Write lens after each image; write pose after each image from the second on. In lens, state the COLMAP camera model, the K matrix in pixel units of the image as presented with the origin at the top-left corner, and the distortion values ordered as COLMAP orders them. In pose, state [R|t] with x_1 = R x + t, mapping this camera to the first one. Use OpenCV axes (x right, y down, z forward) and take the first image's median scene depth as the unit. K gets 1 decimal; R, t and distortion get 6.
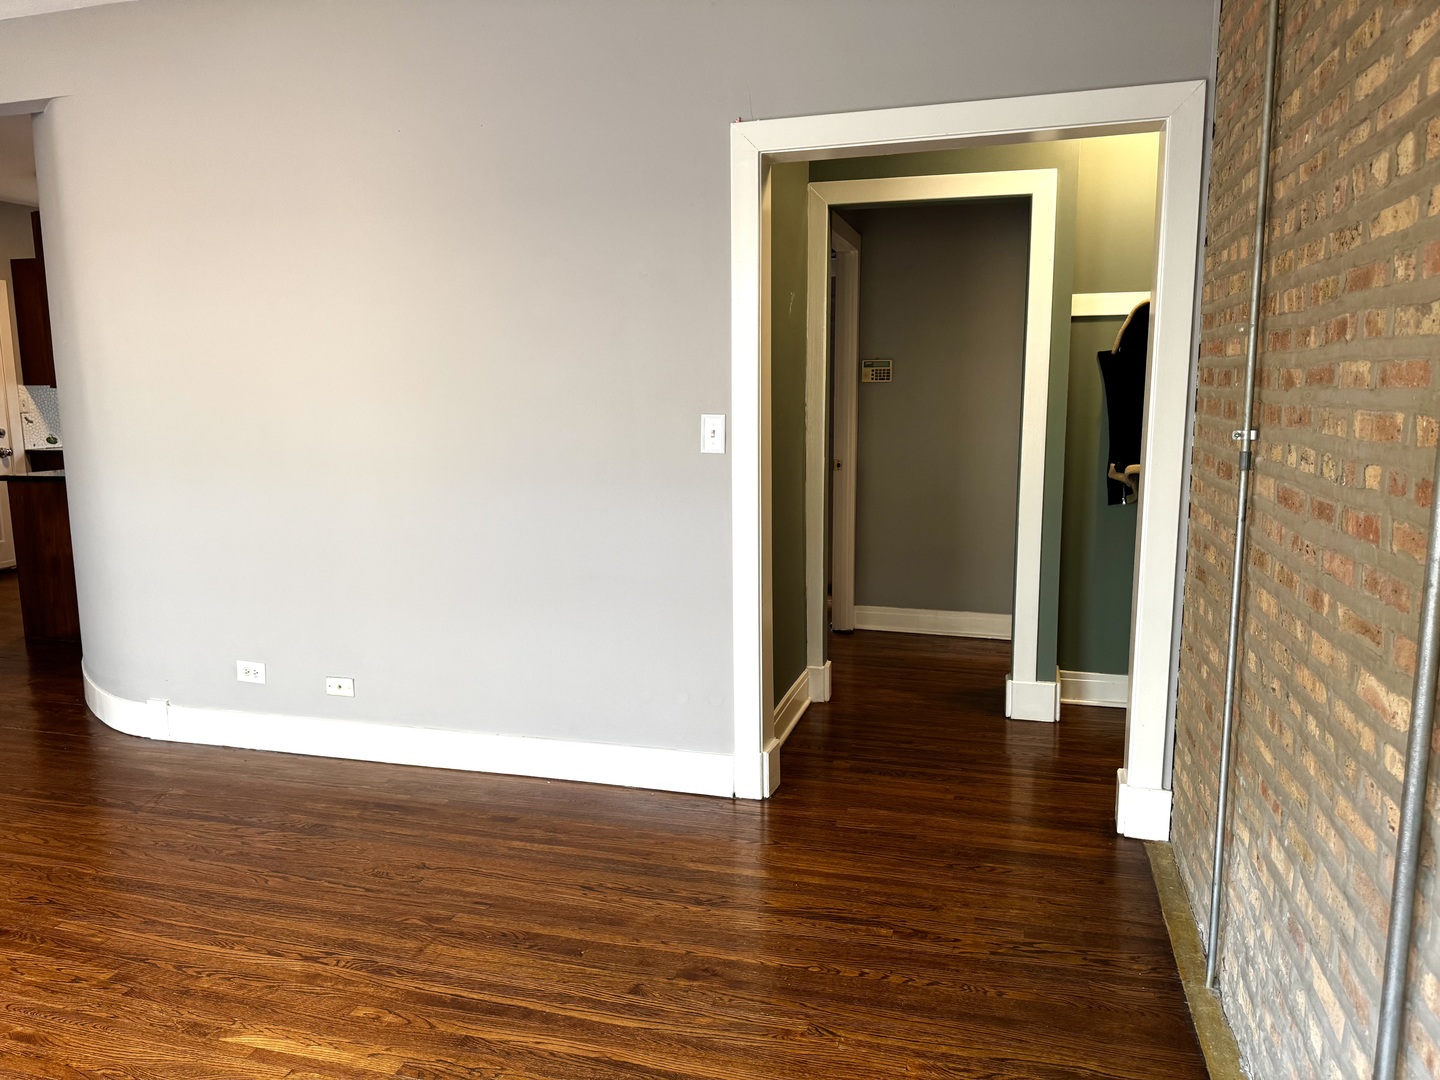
lens RADIAL K [[1012.8, 0, 717.3], [0, 1012.8, 533.2], [0, 0, 1]] dist [0.091566, -0.119470]
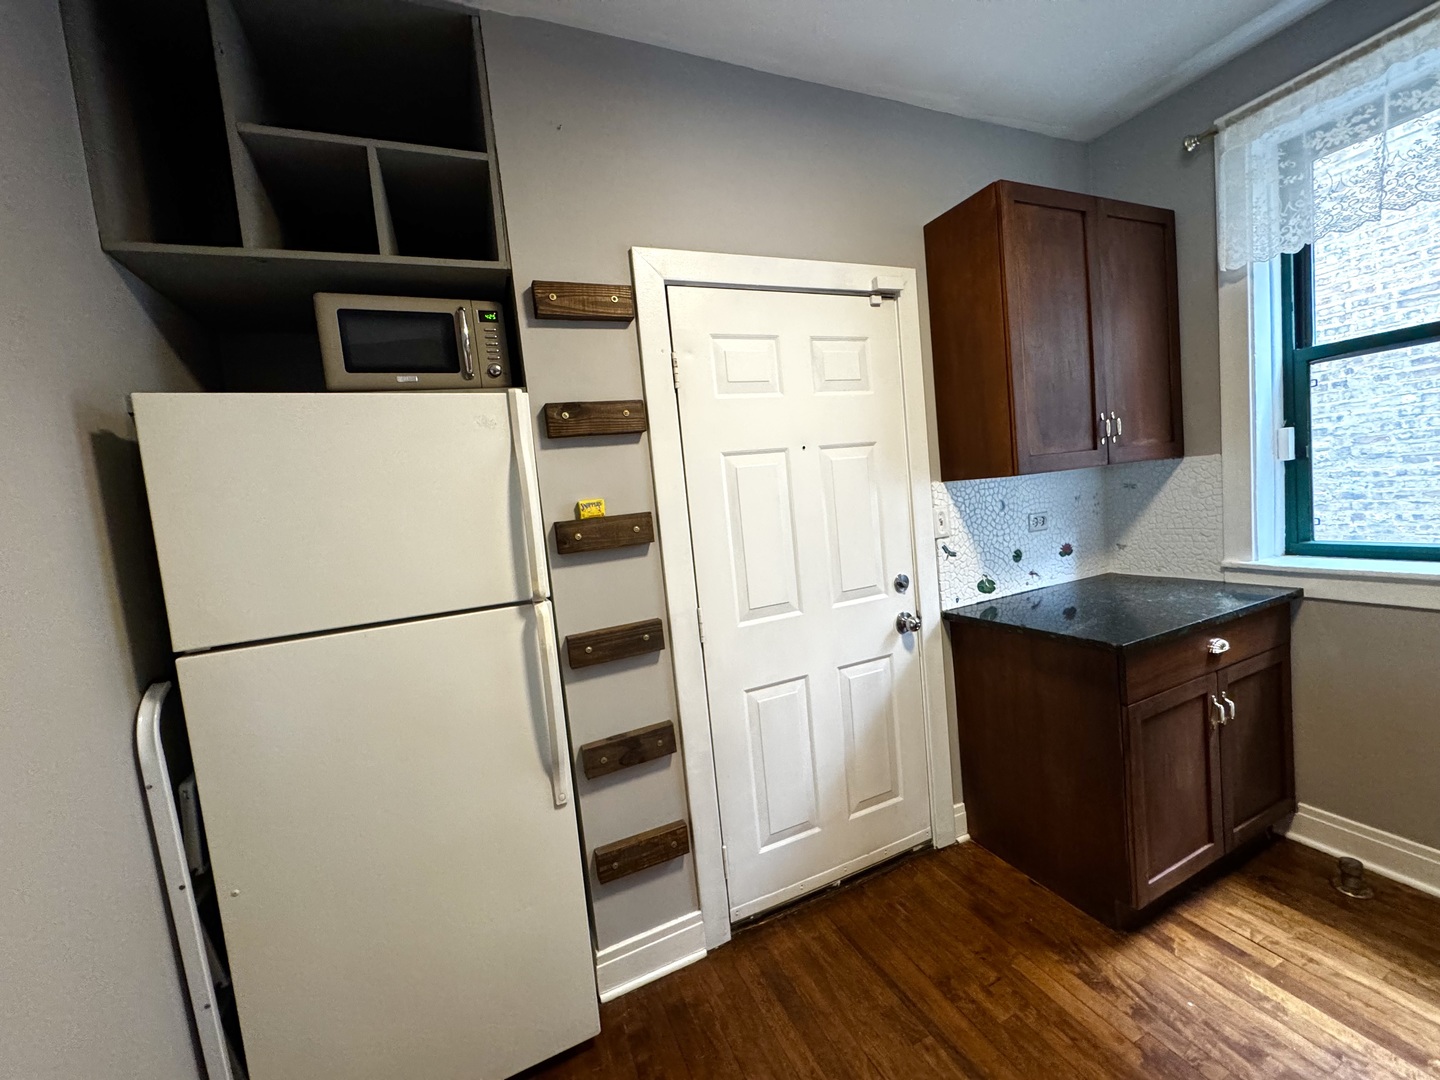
lens RADIAL K [[569.7, 0, 722.2], [0, 569.7, 536.5], [0, 0, 1]] dist [-0.005045, 0.000361]
pose [[0.637232, 0.008320, -0.770627, -0.525852], [-0.024389, 0.999659, -0.009375, -0.111188], [0.770286, 0.024769, 0.637217, 0.739186]]
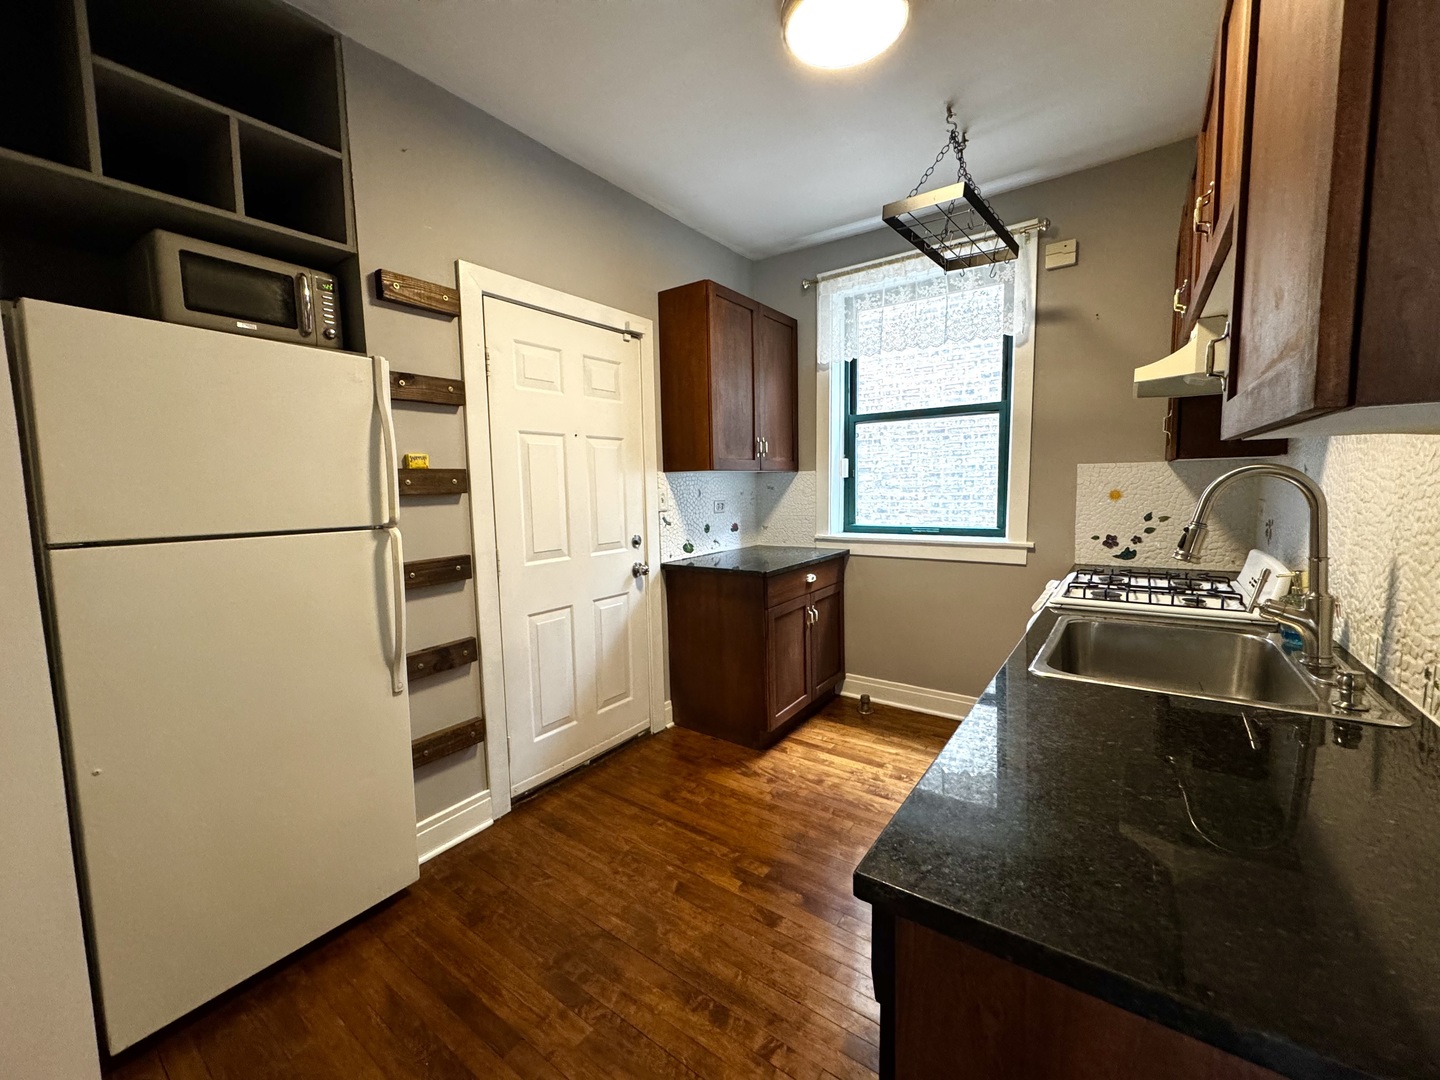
lens RADIAL K [[576.3, 0, 720.0], [0, 576.3, 540.0], [0, 0, 1]] dist [-0.004011, 0.000781]
pose [[0.943121, 0.024660, -0.331535, -0.501579], [-0.040228, 0.998382, -0.040177, -0.082226], [0.330008, 0.051229, 0.942587, 0.638448]]
